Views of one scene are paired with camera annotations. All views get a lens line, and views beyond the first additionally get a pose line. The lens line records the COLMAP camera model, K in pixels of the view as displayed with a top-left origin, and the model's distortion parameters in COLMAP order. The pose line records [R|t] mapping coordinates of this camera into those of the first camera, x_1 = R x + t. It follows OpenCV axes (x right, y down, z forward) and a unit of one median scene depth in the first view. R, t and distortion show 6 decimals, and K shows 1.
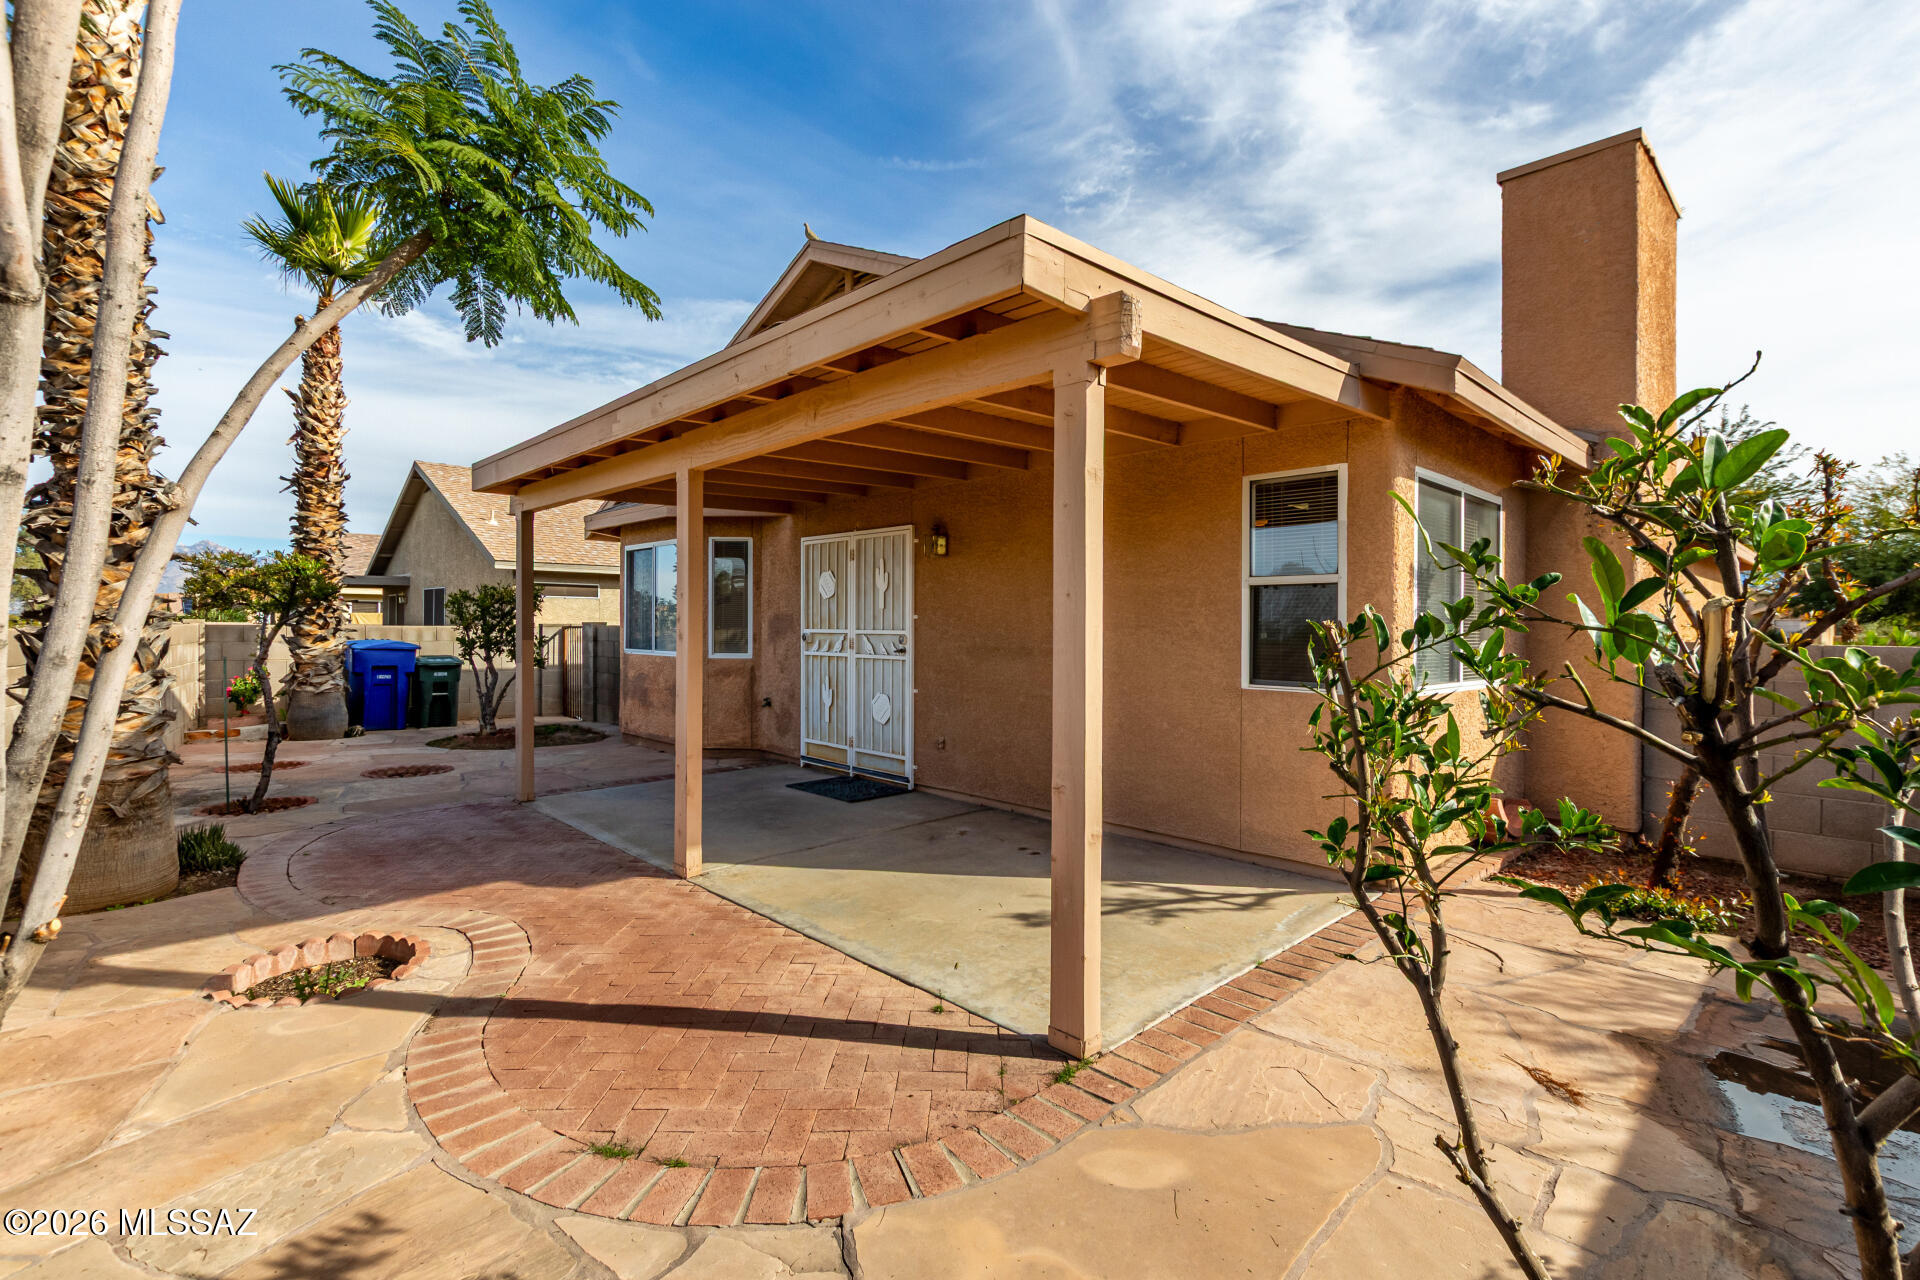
lens RADIAL K [[889.4, 0, 960.0], [0, 889.4, 640.0], [0, 0, 1]] dist [0.000782, -0.000047]
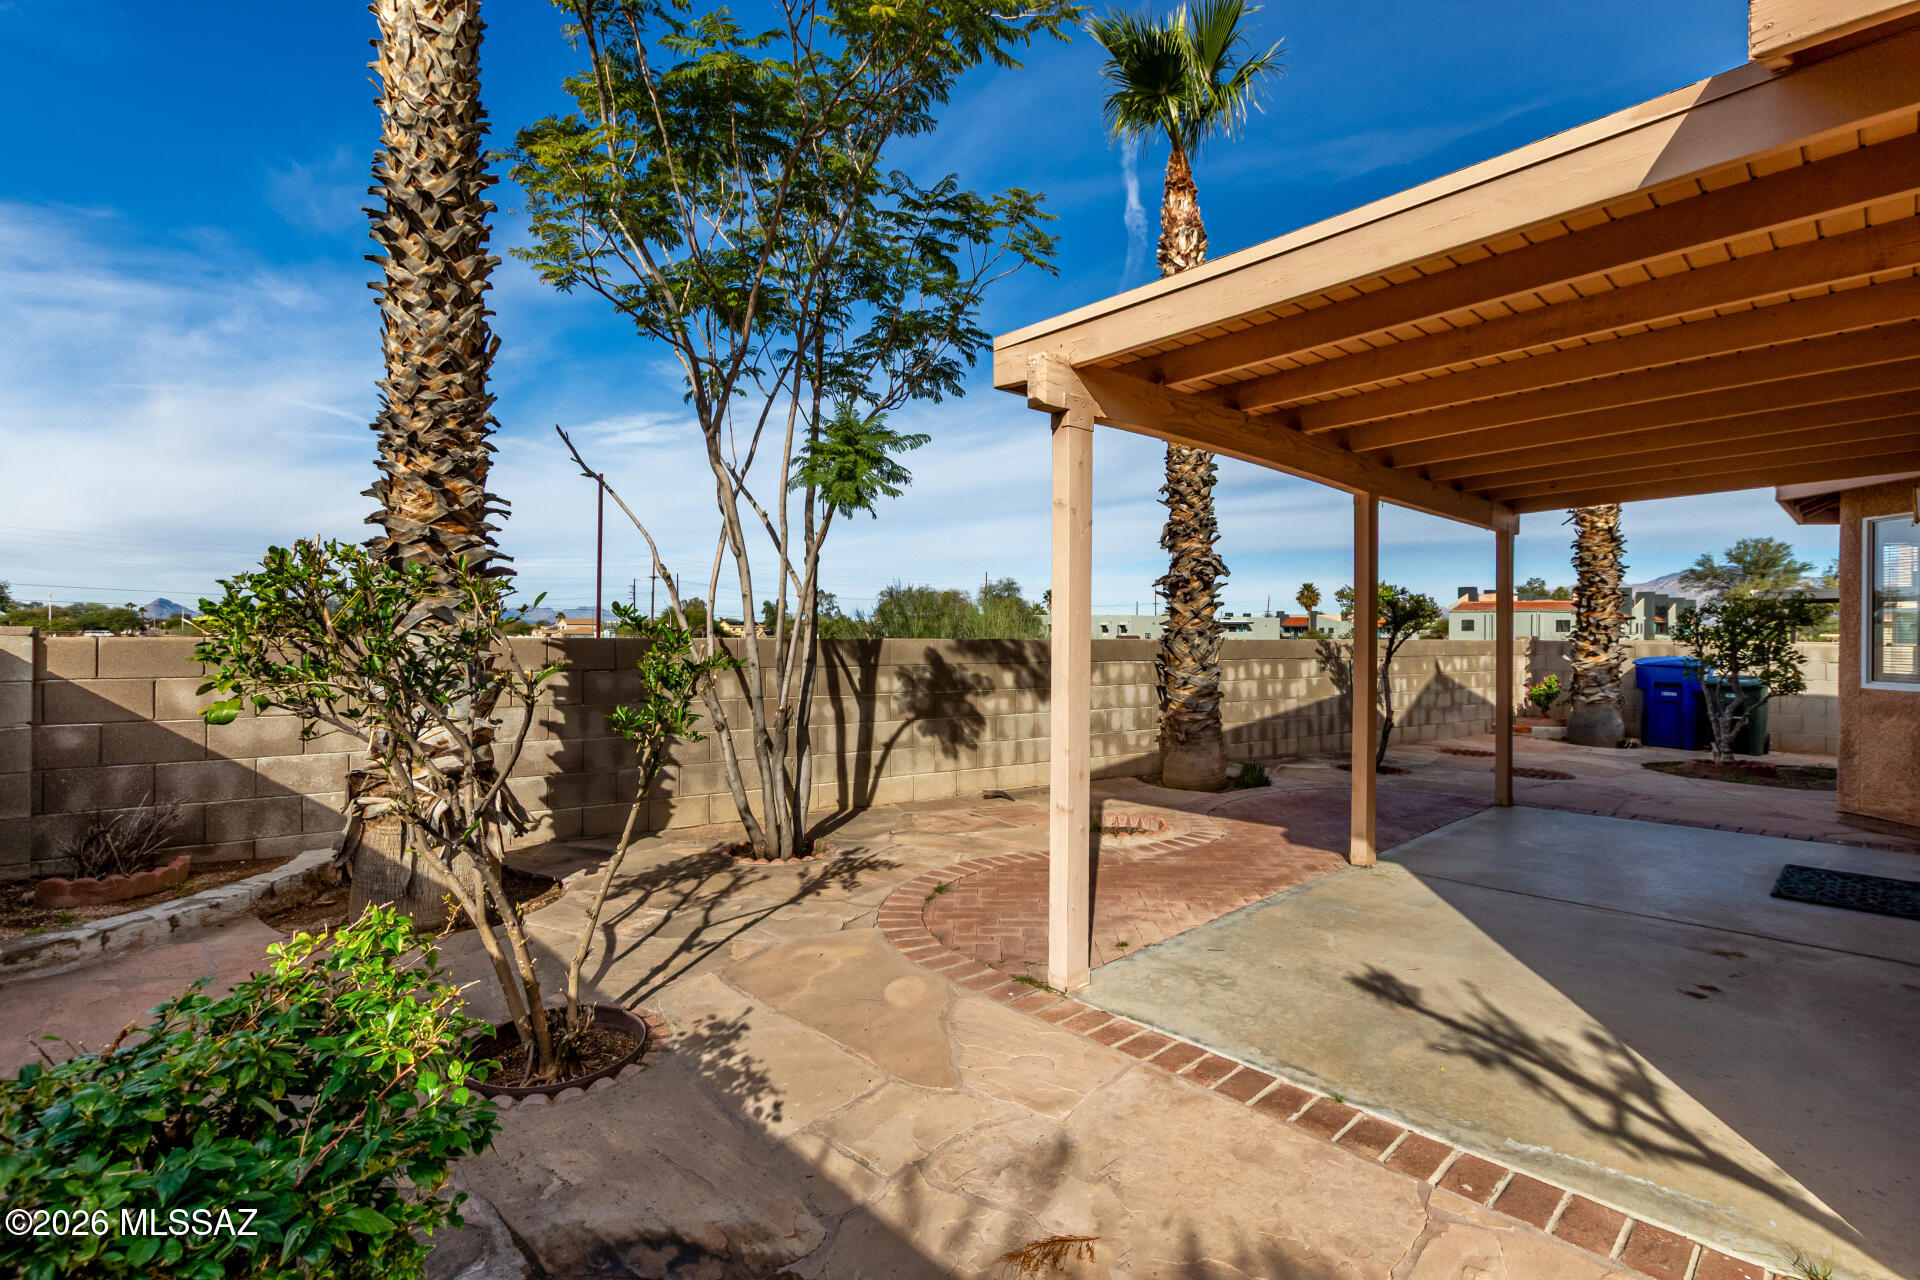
lens RADIAL K [[889.4, 0, 960.0], [0, 889.4, 640.0], [0, 0, 1]] dist [0.000782, -0.000047]
pose [[-0.034185, 0.001153, -0.999415, 0.886093], [-0.025630, 0.999669, 0.002030, -0.001253], [0.999087, 0.025684, -0.034145, 0.591649]]
